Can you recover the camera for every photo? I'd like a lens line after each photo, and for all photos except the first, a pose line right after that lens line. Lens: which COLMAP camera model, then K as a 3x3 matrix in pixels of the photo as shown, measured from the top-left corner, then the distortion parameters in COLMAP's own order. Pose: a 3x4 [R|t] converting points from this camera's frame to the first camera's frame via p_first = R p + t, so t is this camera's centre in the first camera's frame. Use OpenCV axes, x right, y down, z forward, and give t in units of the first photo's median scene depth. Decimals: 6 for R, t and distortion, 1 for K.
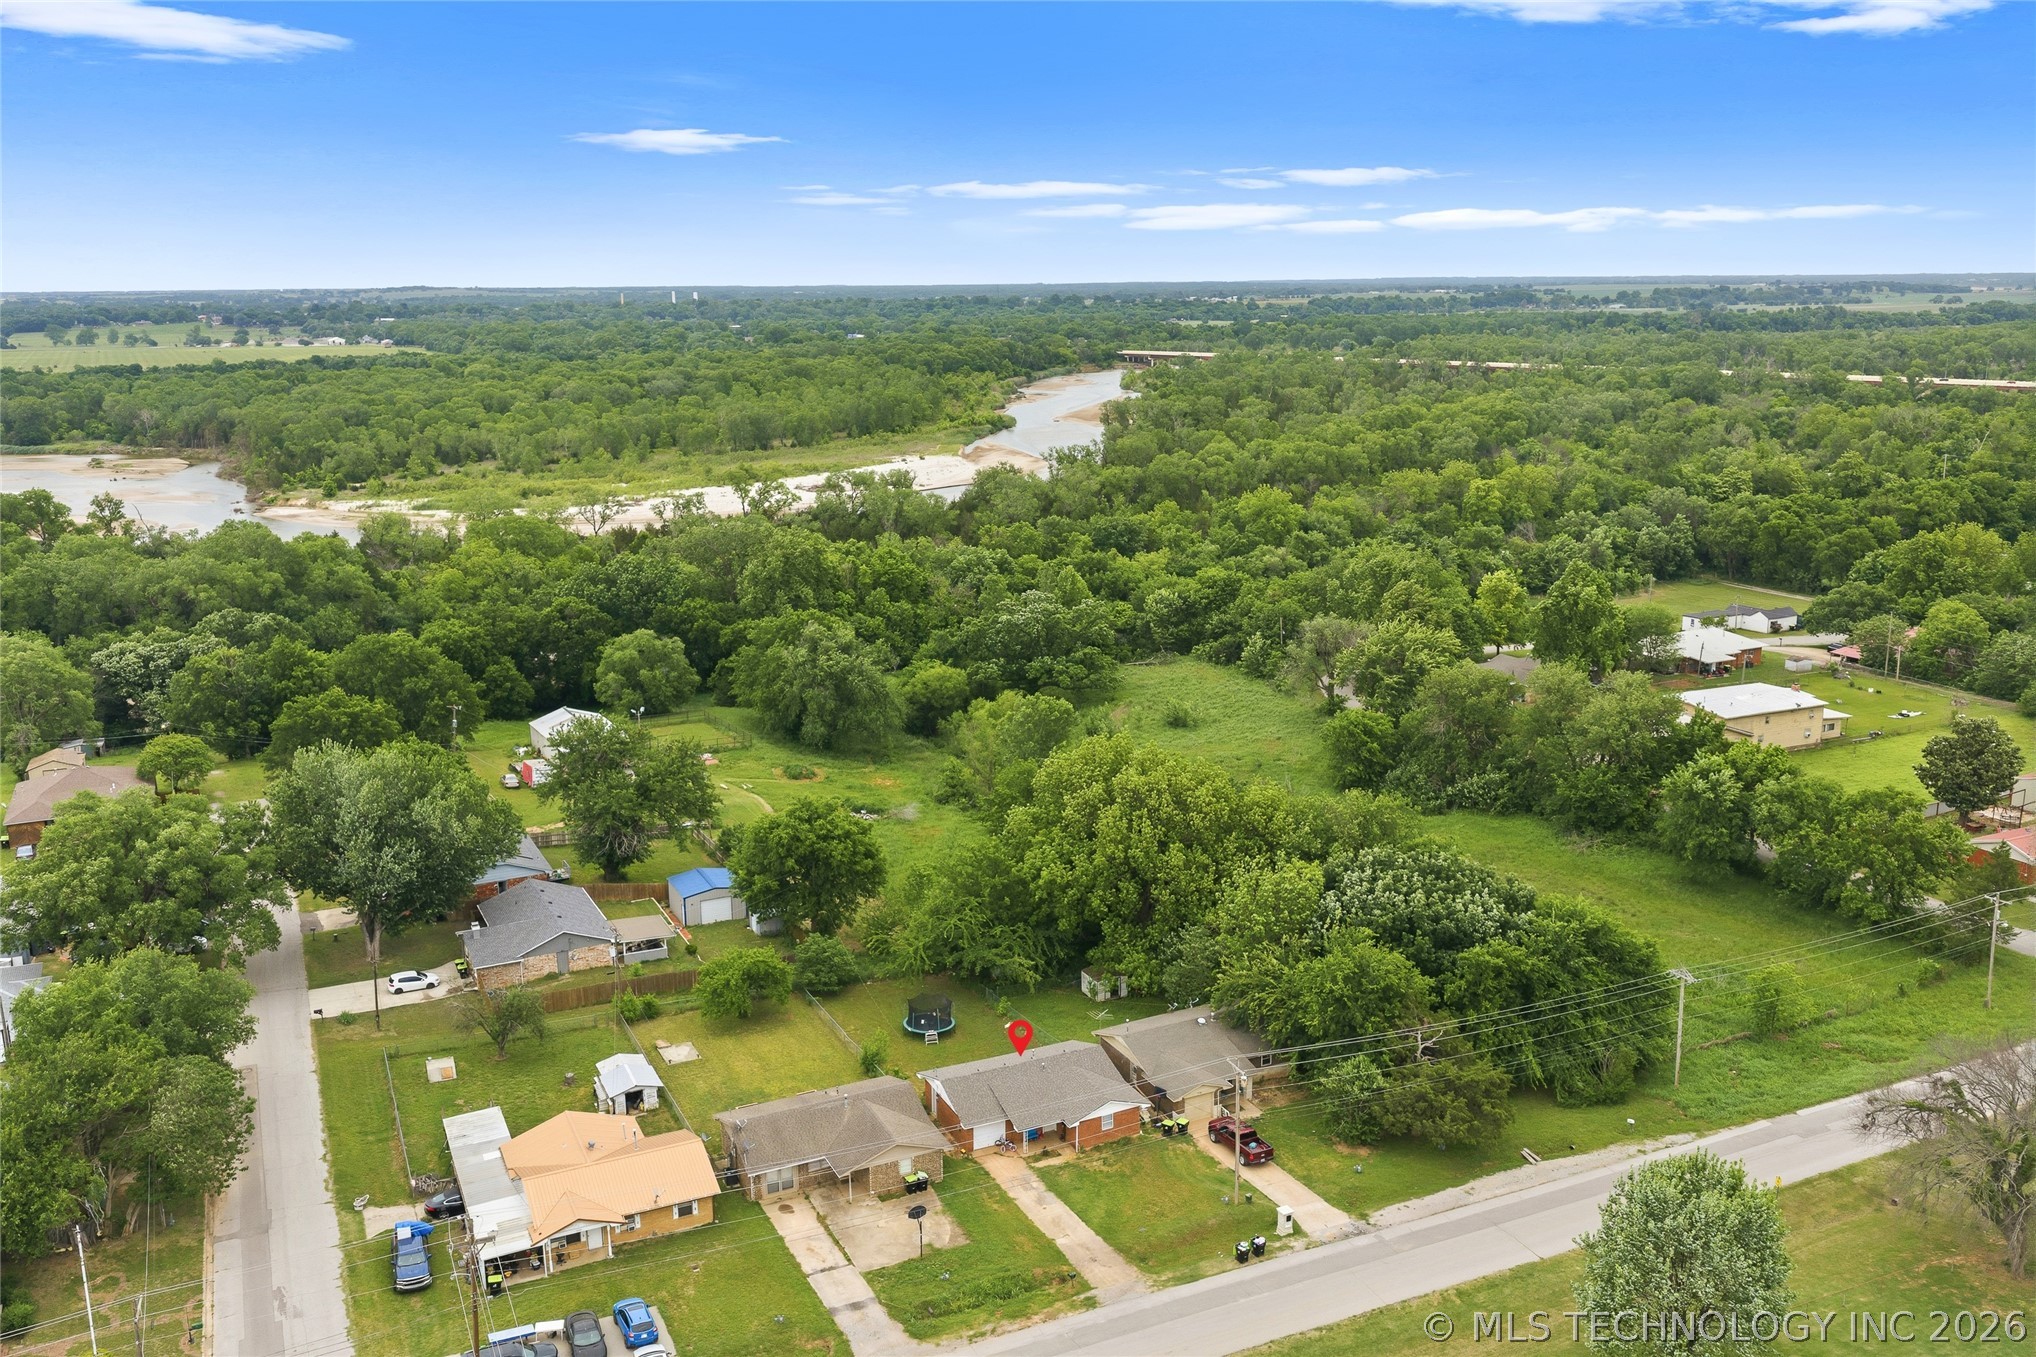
lens RADIAL K [[1677.3, 0, 1017.3], [0, 1677.3, 699.3], [0, 0, 1]] dist [0.035789, -0.064084]
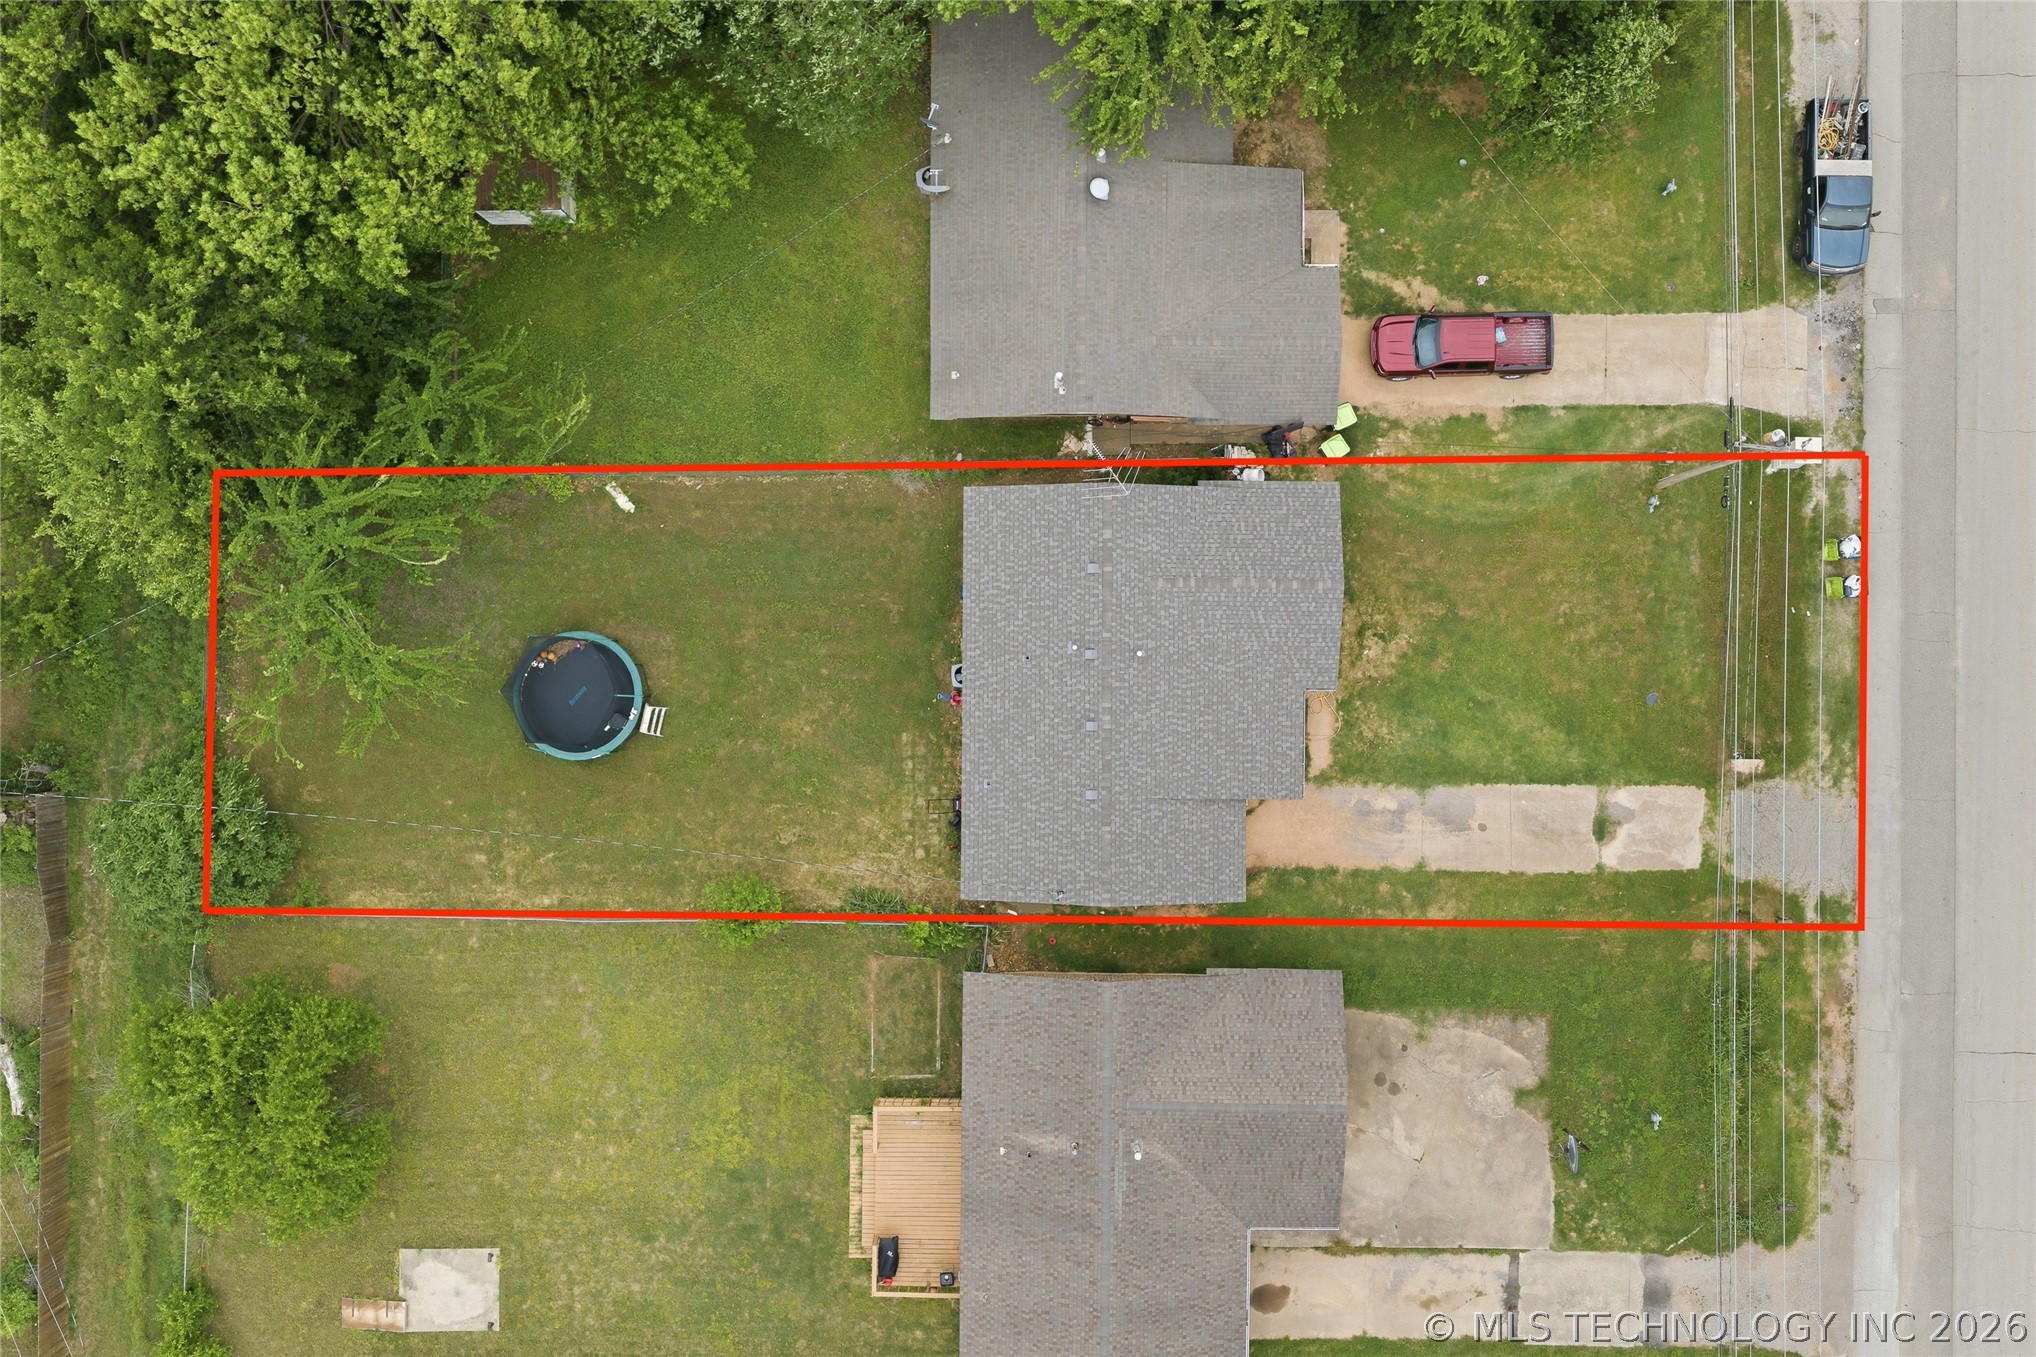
lens RADIAL K [[1687.6, 0, 1018.0], [0, 1687.6, 678.5], [0, 0, 1]] dist [0.023161, -0.037037]
pose [[0.433928, -0.900912, 0.008015, -0.005134], [0.222906, 0.115975, 0.967917, -0.142486], [-0.872937, -0.418220, 0.251143, 0.654270]]
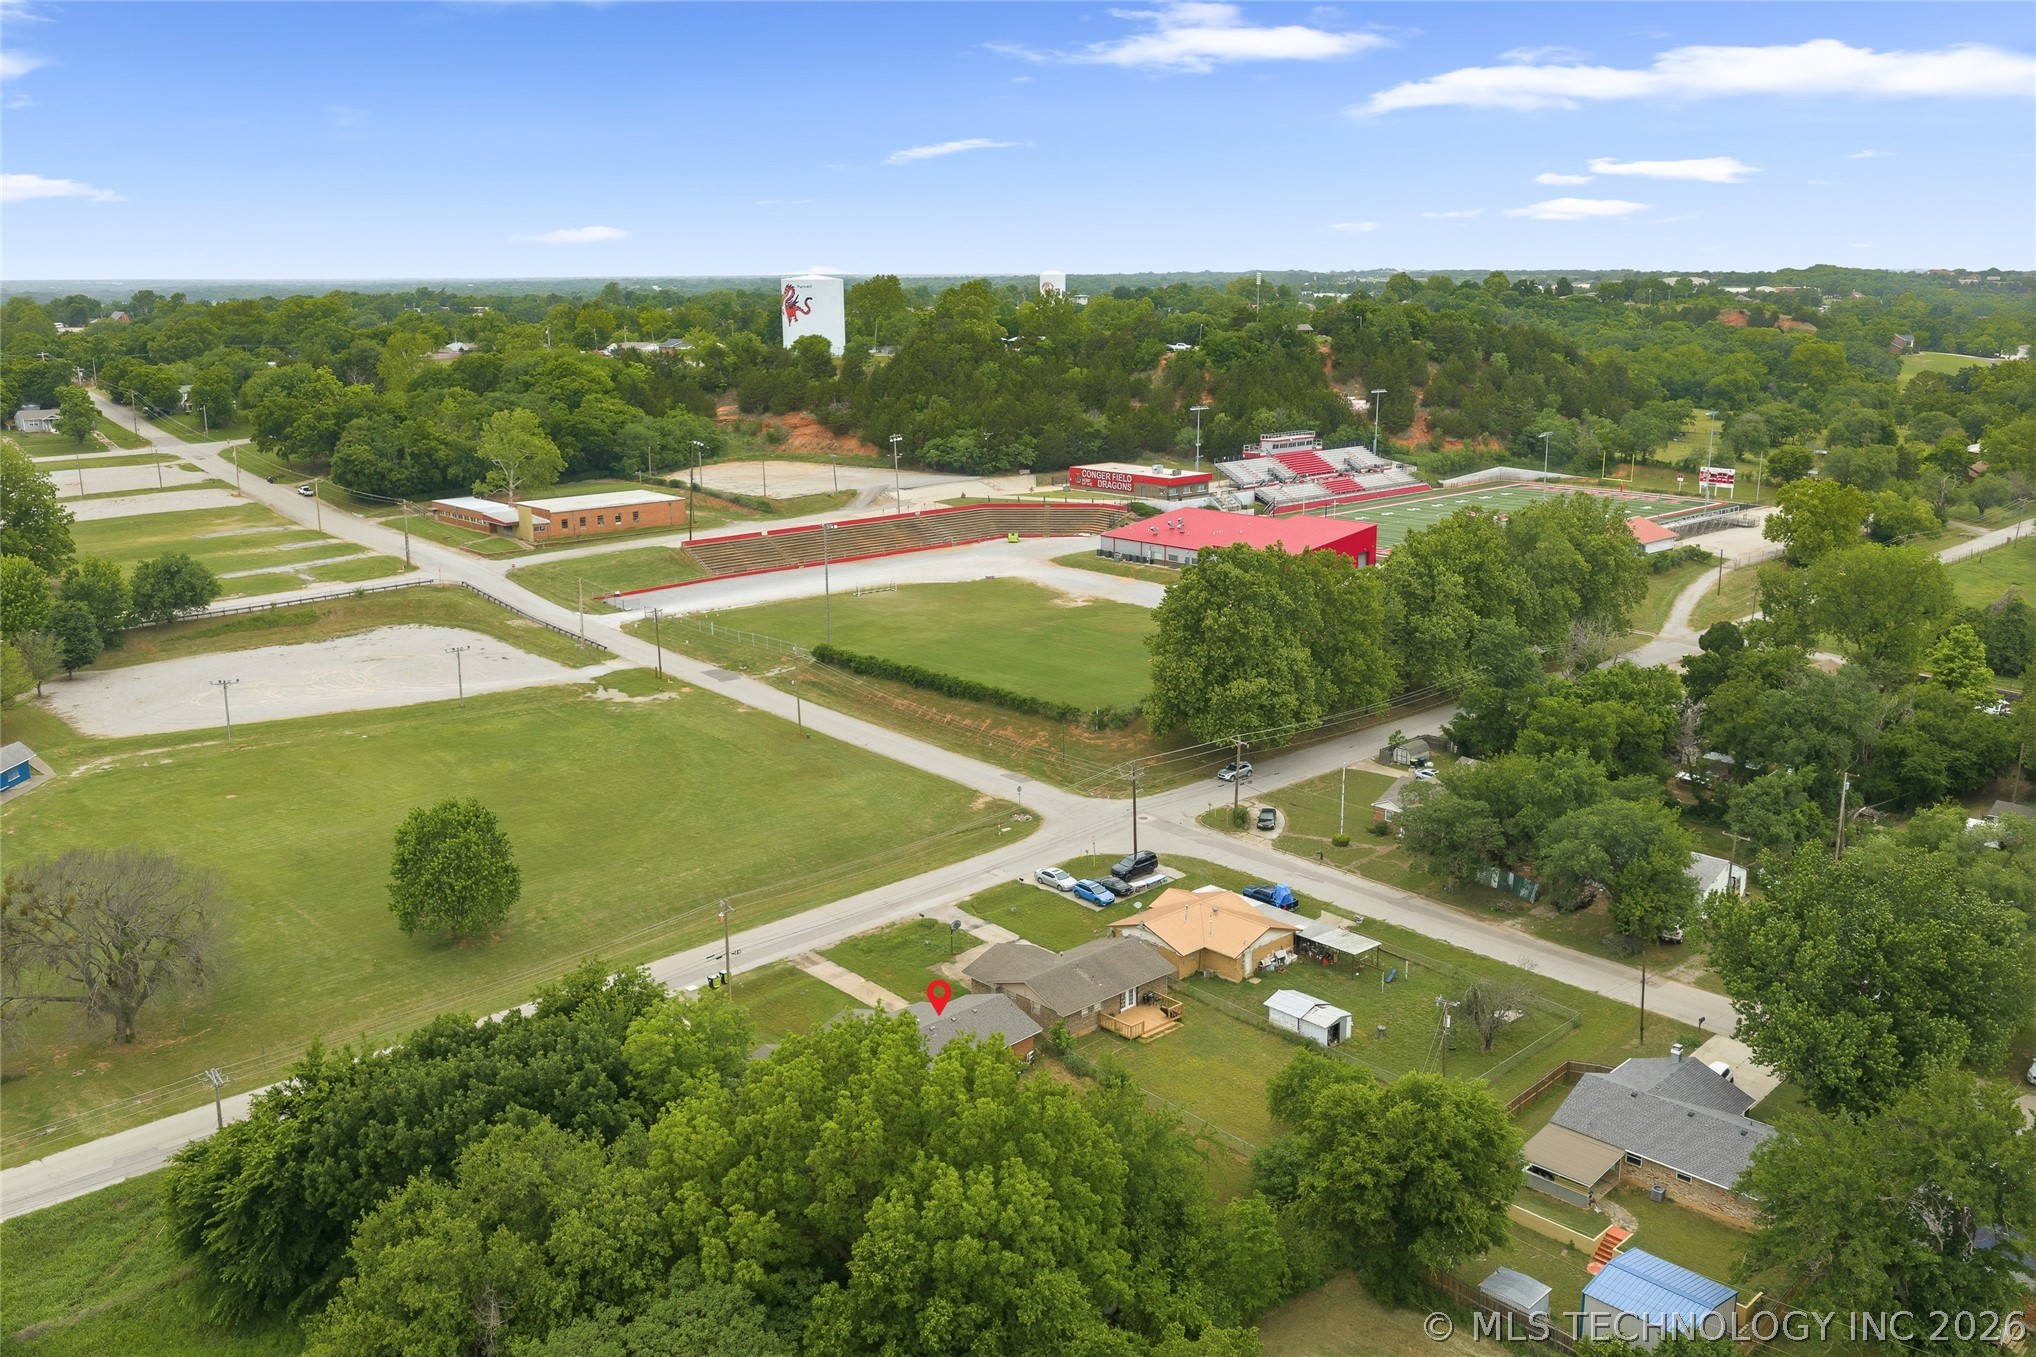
lens RADIAL K [[1687.6, 0, 1018.0], [0, 1687.6, 678.5], [0, 0, 1]] dist [0.023161, -0.037037]
pose [[-0.951420, 0.092423, -0.293698, 0.175458], [-0.057198, 0.884226, 0.463544, -0.328668], [0.302537, 0.457824, -0.835984, 1.282049]]
